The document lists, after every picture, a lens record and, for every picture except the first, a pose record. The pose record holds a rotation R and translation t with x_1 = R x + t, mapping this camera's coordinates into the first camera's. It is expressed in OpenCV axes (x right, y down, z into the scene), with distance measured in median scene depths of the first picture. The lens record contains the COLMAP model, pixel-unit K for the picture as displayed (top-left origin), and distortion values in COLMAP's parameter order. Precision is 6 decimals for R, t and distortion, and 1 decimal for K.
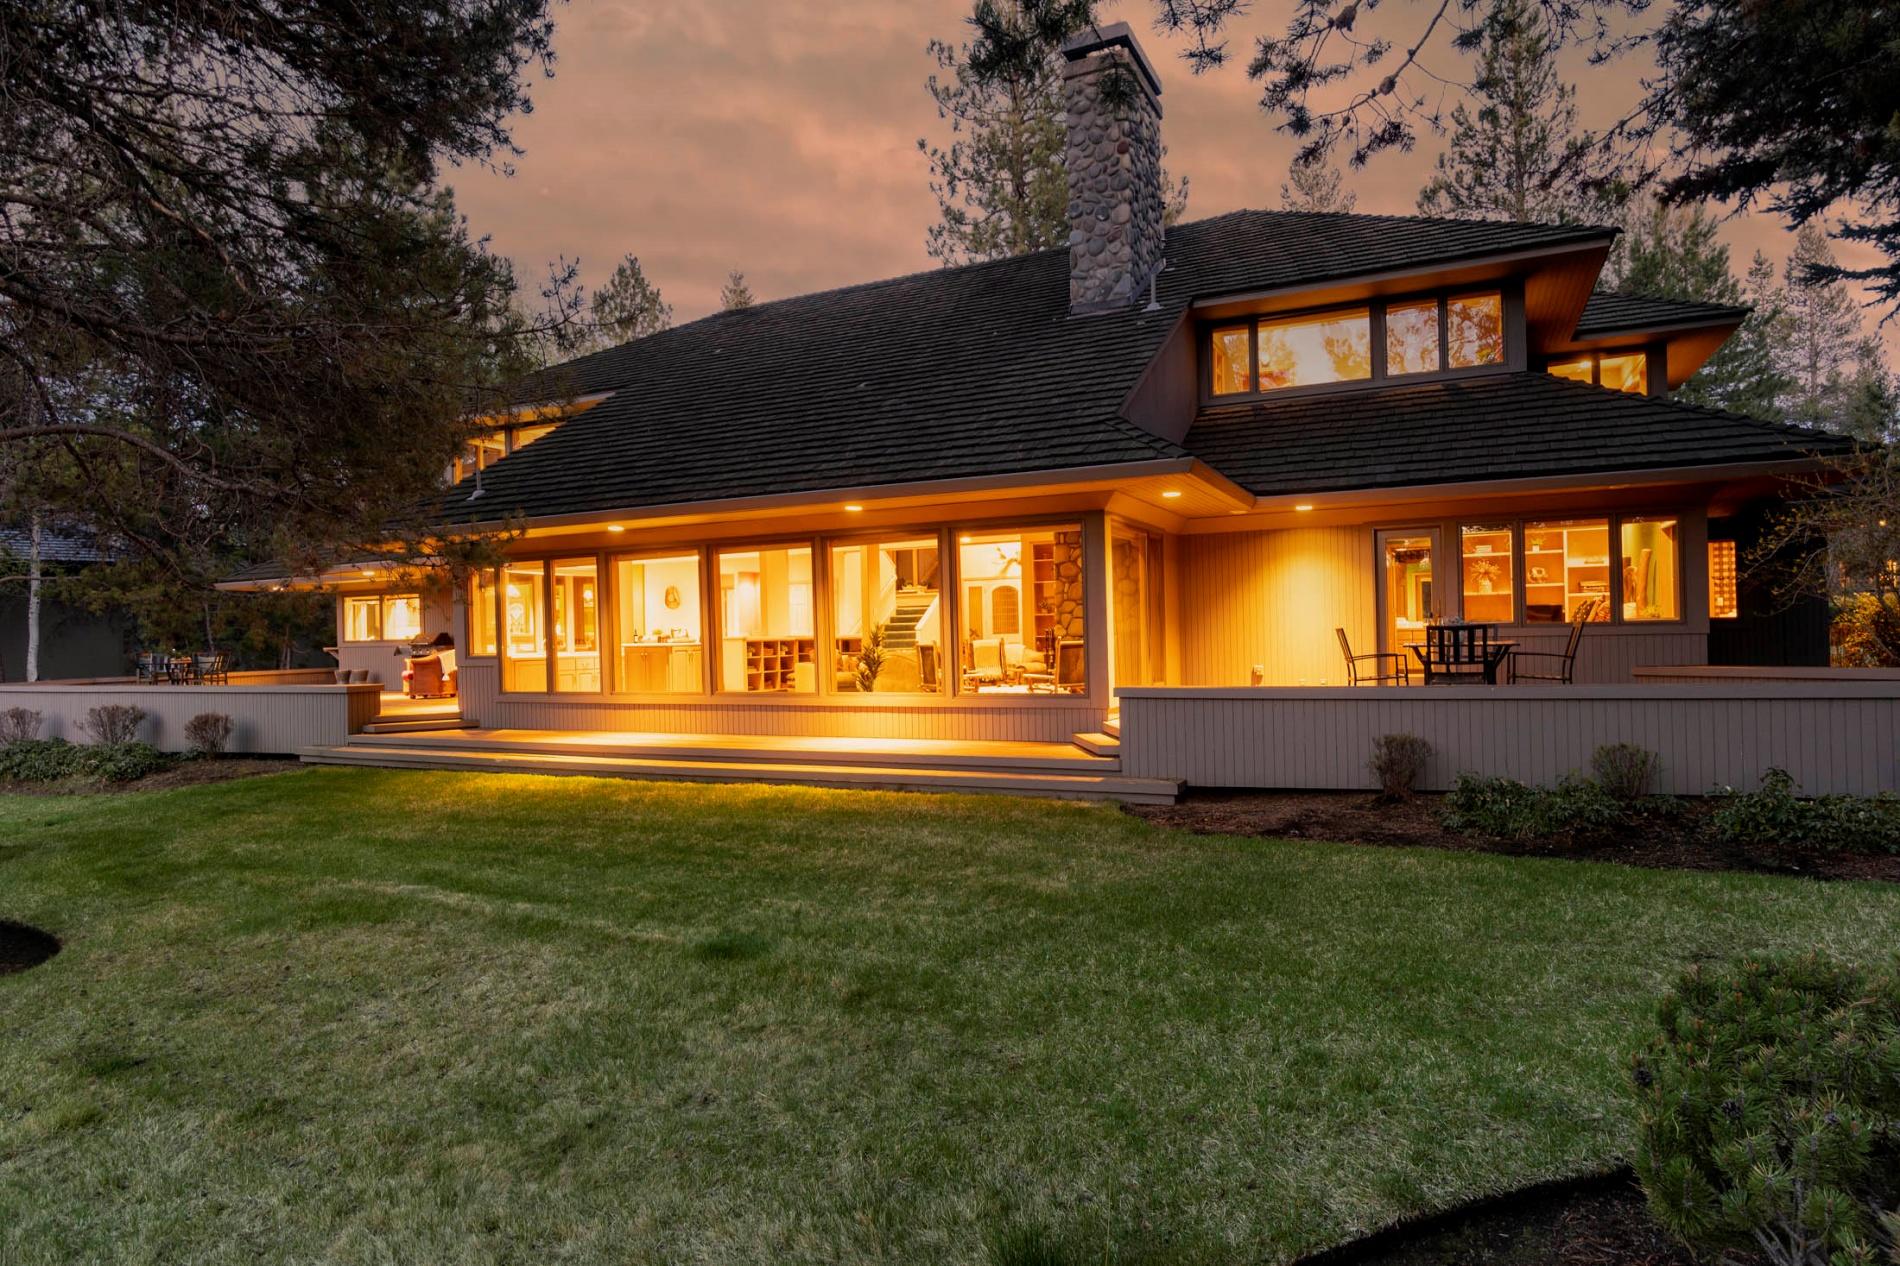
lens RADIAL K [[1052.3, 0, 951.2], [0, 1052.3, 636.5], [0, 0, 1]] dist [-0.000817, -0.000172]
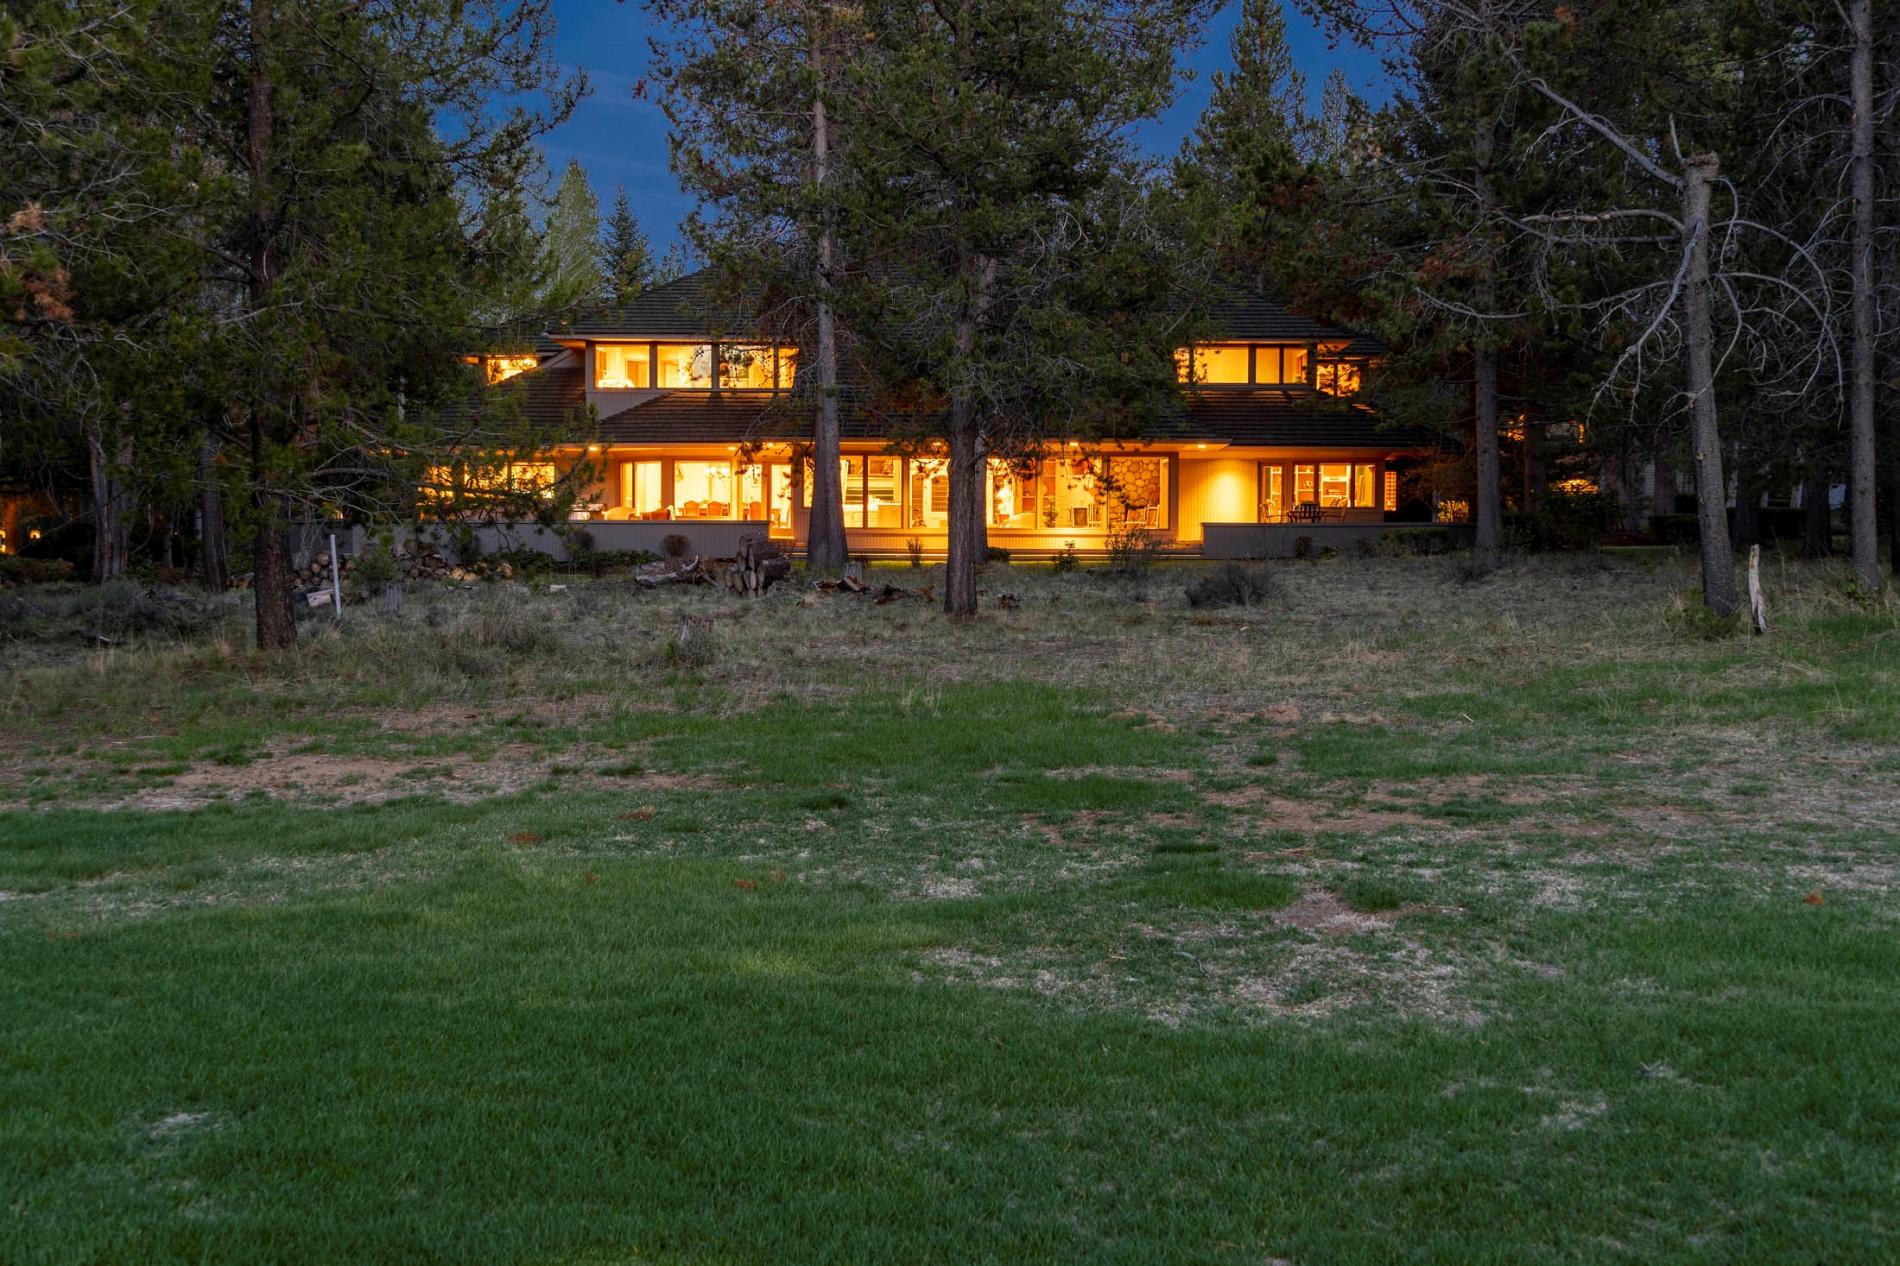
lens RADIAL K [[2354.9, 0, 950.4], [0, 2354.9, 629.2], [0, 0, 1]] dist [-0.006248, 0.000000]
pose [[0.899401, 0.011760, 0.436966, -2.172024], [-0.020900, 0.999652, 0.016115, 0.170879], [-0.436625, -0.023626, 0.899333, -2.935890]]
